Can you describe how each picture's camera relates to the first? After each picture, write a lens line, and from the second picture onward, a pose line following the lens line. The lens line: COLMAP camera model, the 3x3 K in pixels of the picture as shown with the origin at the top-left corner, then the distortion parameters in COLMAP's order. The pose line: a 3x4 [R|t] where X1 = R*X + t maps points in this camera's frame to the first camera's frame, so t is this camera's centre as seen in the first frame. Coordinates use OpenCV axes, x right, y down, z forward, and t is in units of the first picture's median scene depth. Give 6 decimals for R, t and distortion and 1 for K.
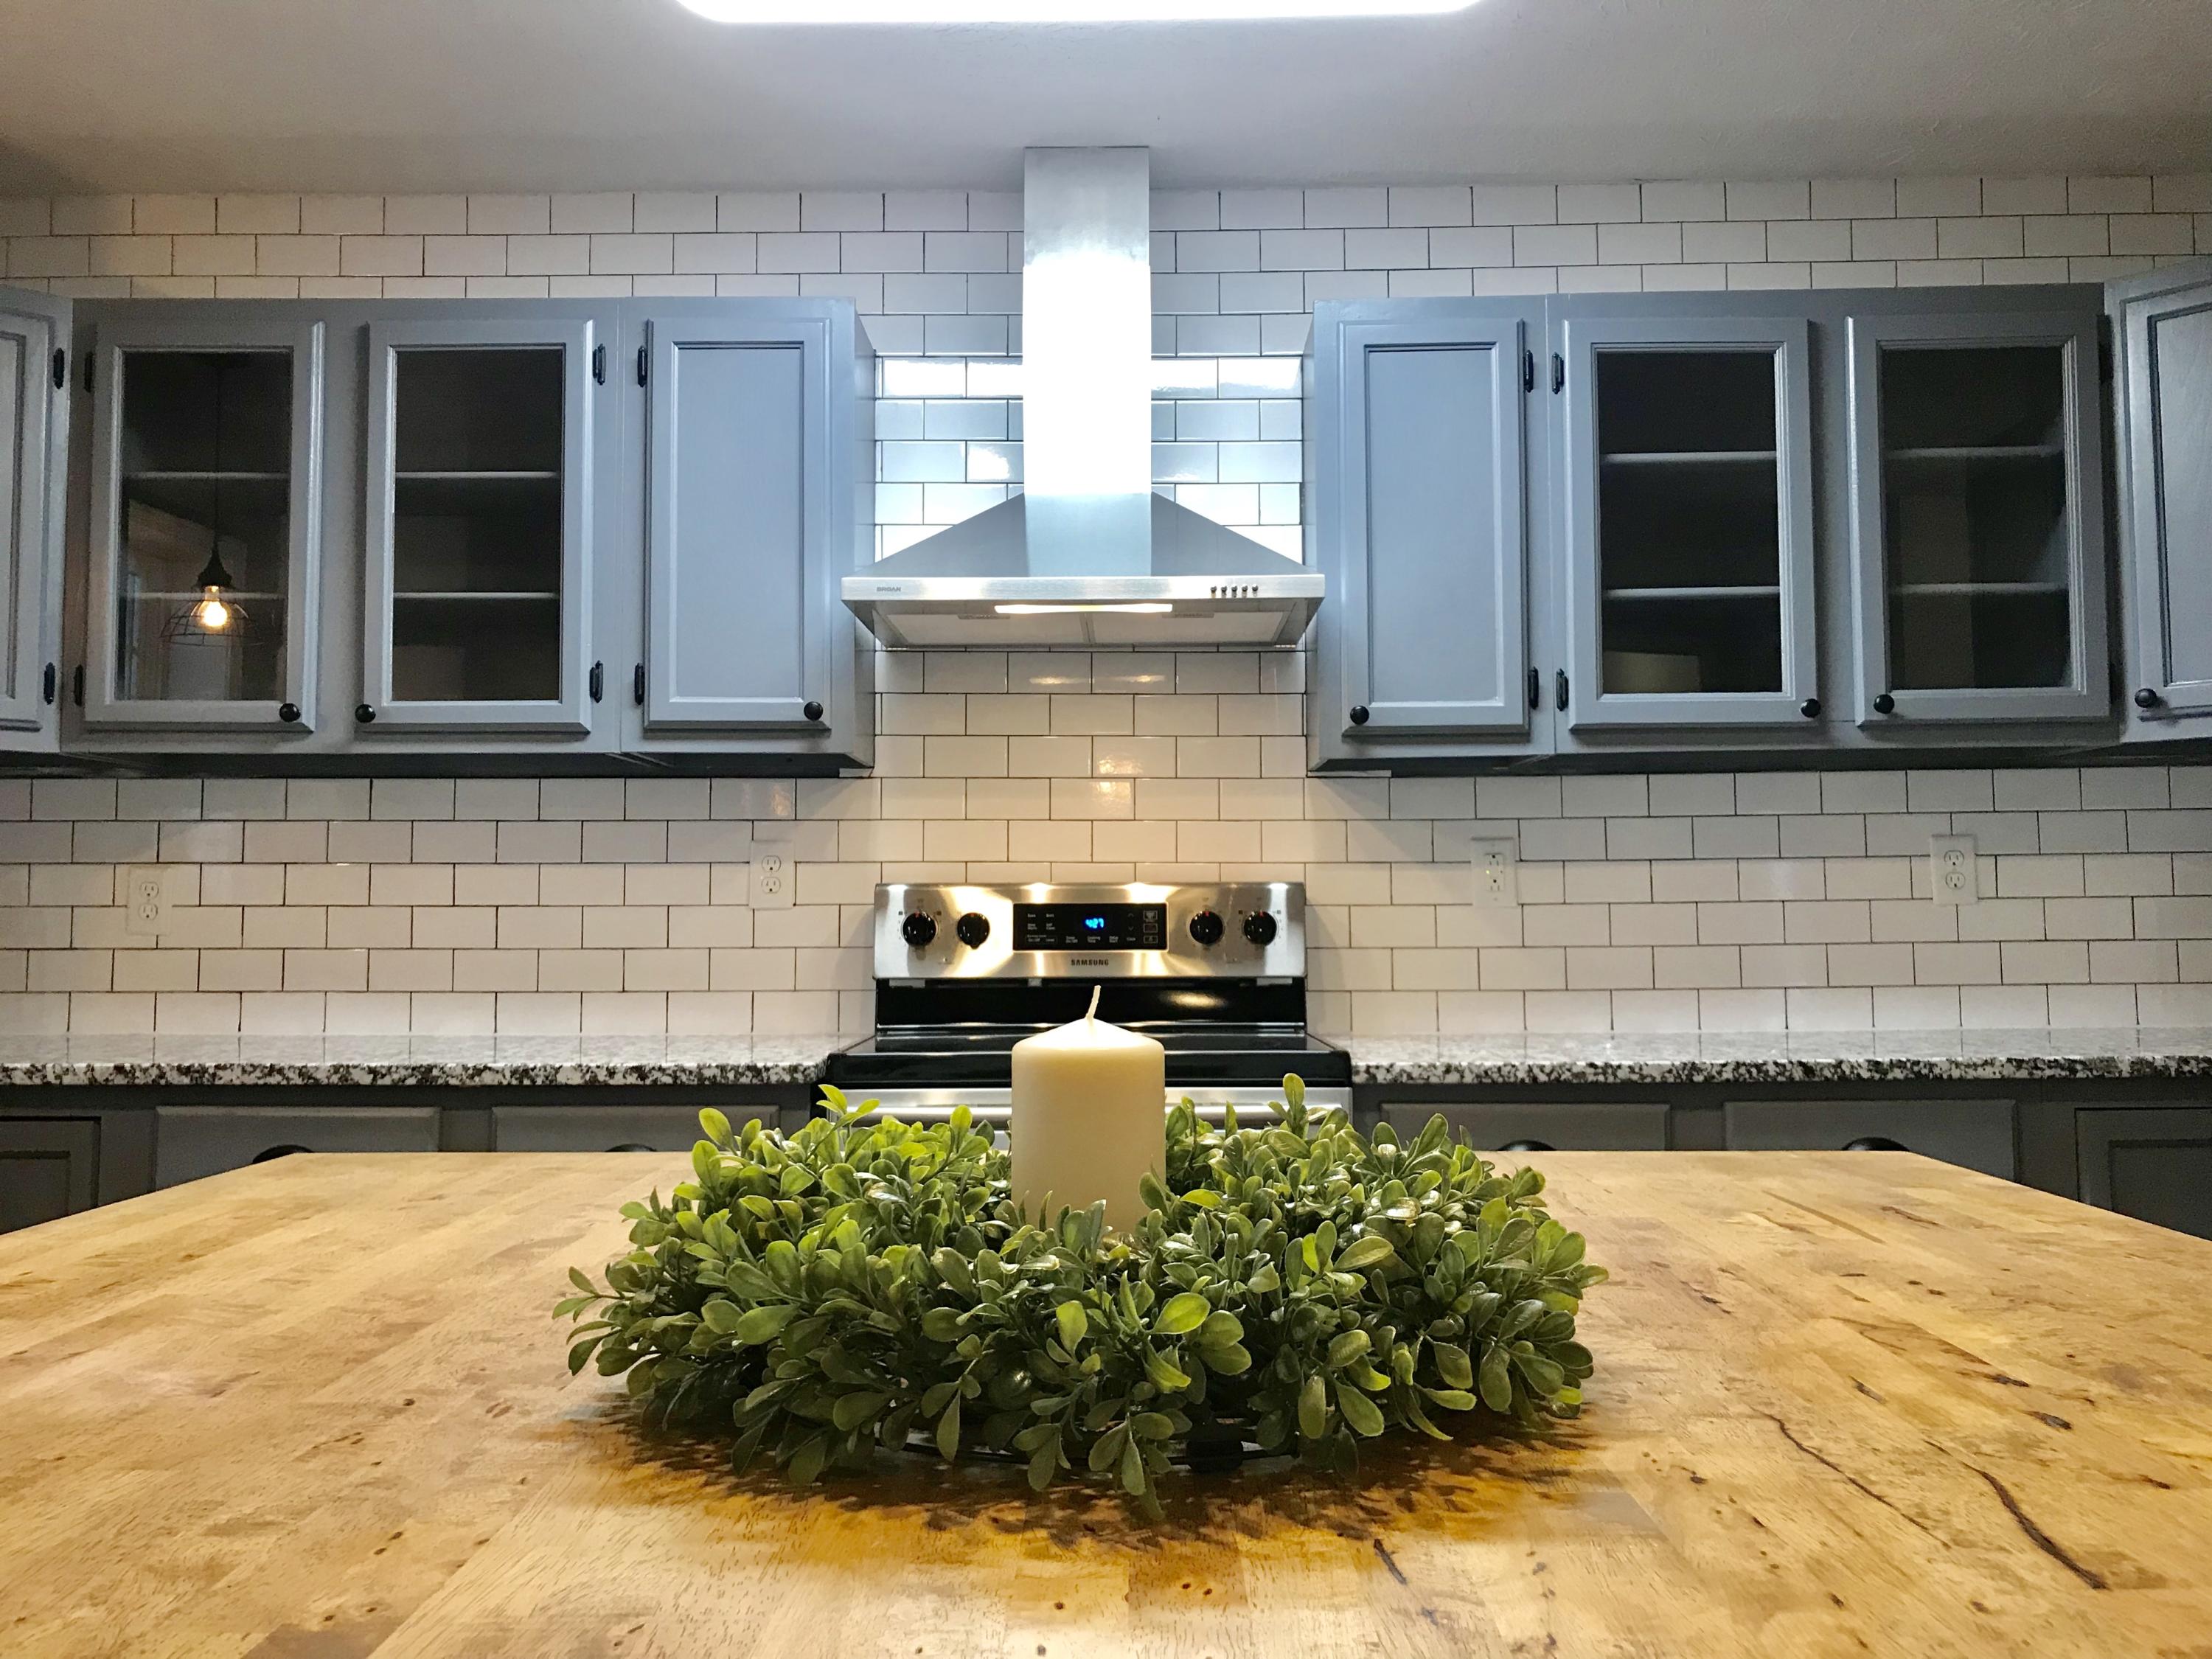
lens RADIAL K [[1816.1, 0, 1110.2], [0, 1816.1, 811.2], [0, 0, 1]] dist [0.019976, -0.017964]
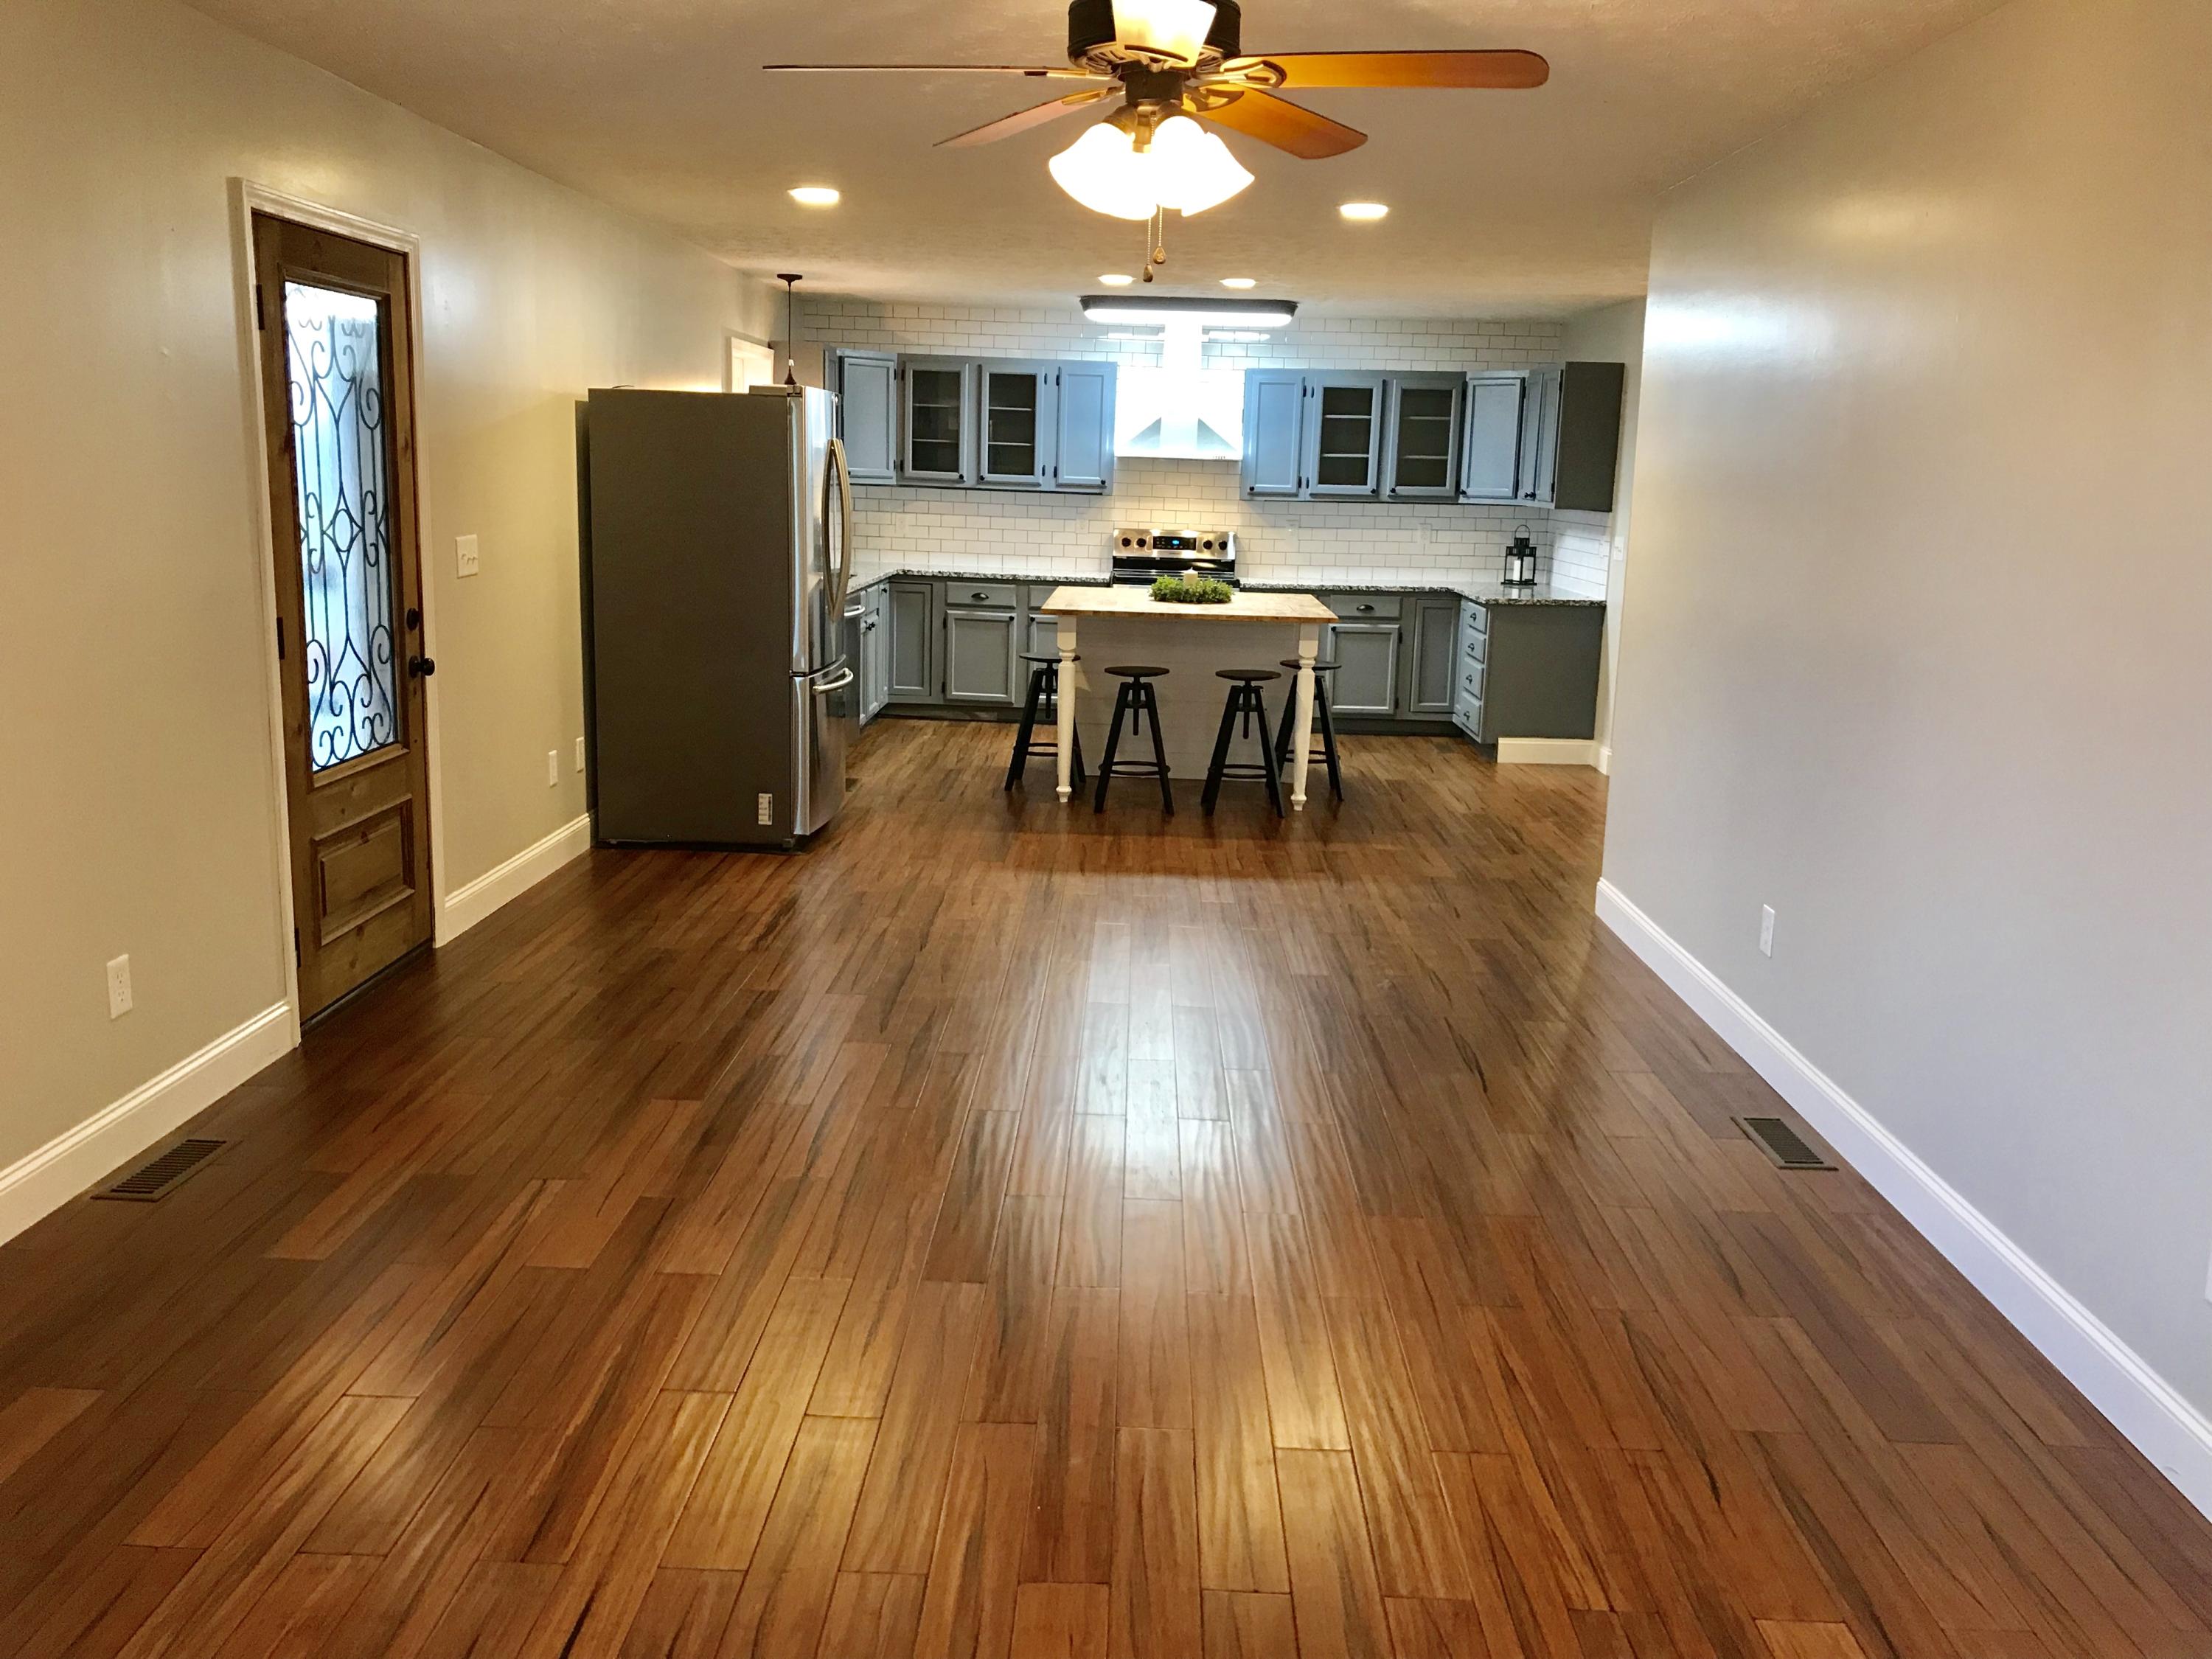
lens RADIAL K [[1816.1, 0, 1087.9], [0, 1816.1, 870.4], [0, 0, 1]] dist [0.019976, -0.017964]
pose [[0.999098, 0.039355, -0.015963, -0.103654], [-0.033438, 0.960676, 0.275649, -0.308726], [0.026183, -0.274867, 0.961126, -2.720059]]
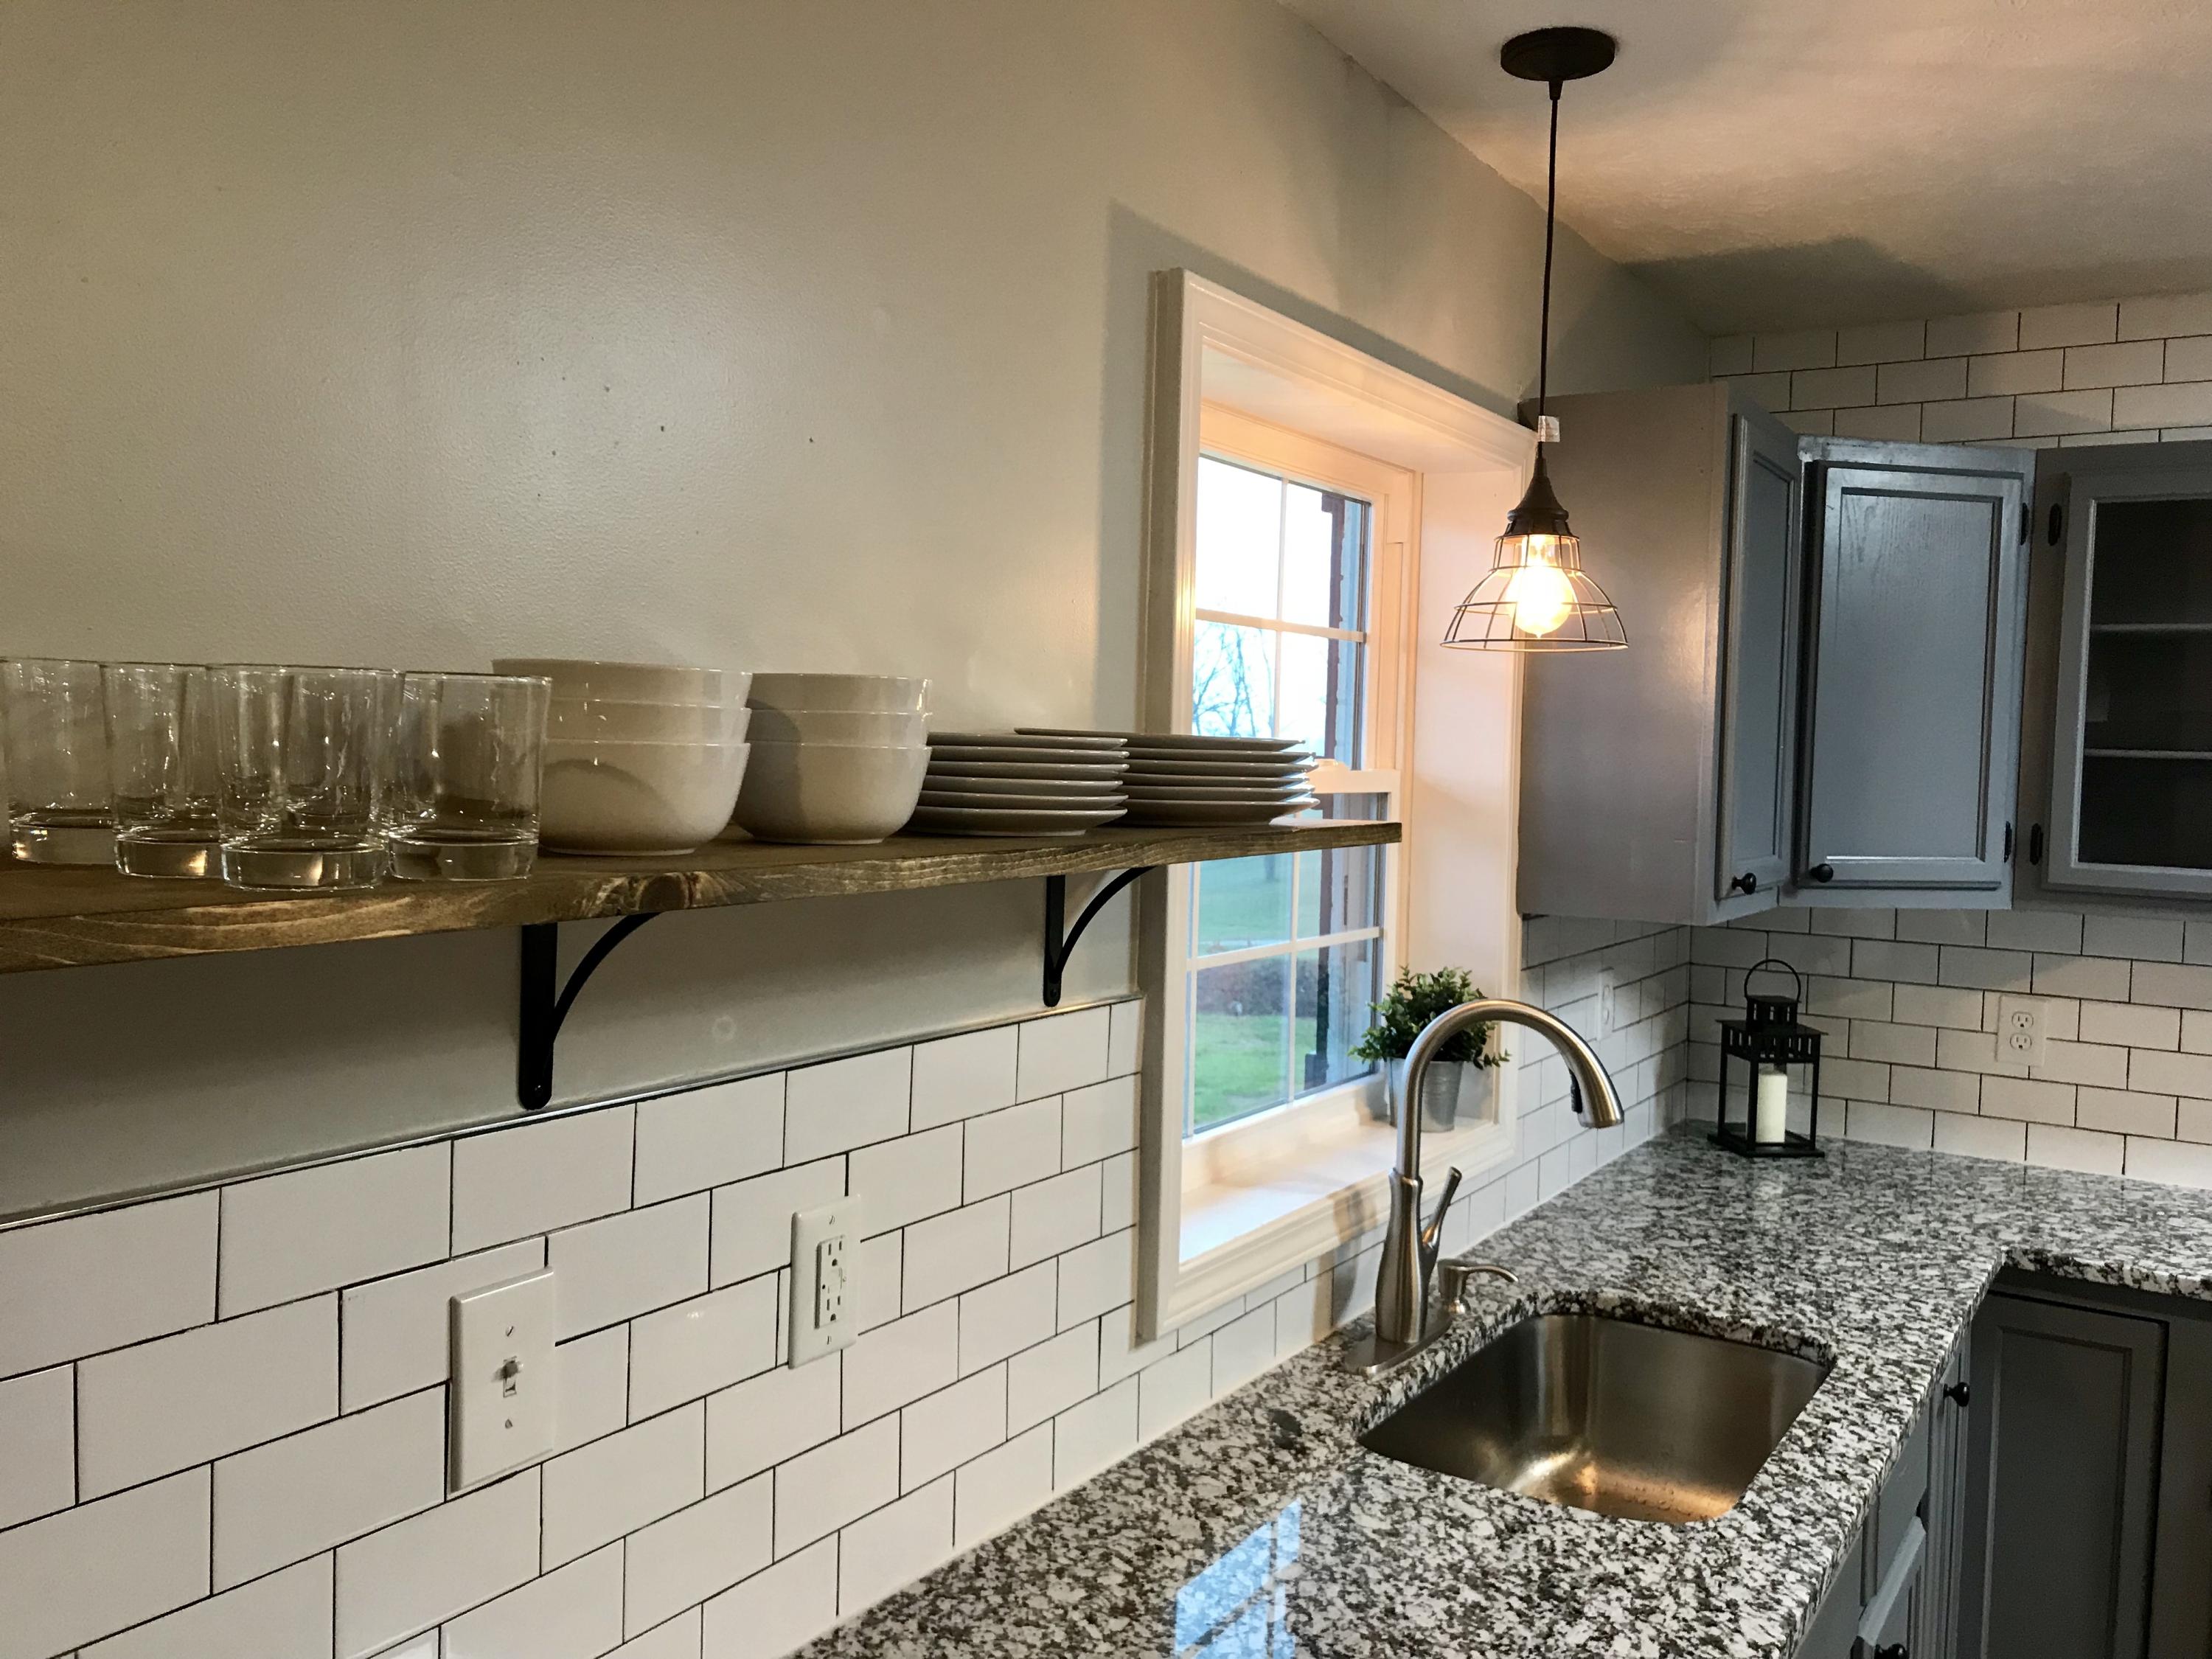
lens RADIAL K [[1816.1, 0, 1098.3], [0, 1816.1, 828.2], [0, 0, 1]] dist [0.019976, -0.017964]
pose [[0.846148, 0.049948, -0.530602, -0.472331], [0.005762, 0.994683, 0.102824, -0.185008], [0.532917, -0.090062, 0.841361, -0.117991]]
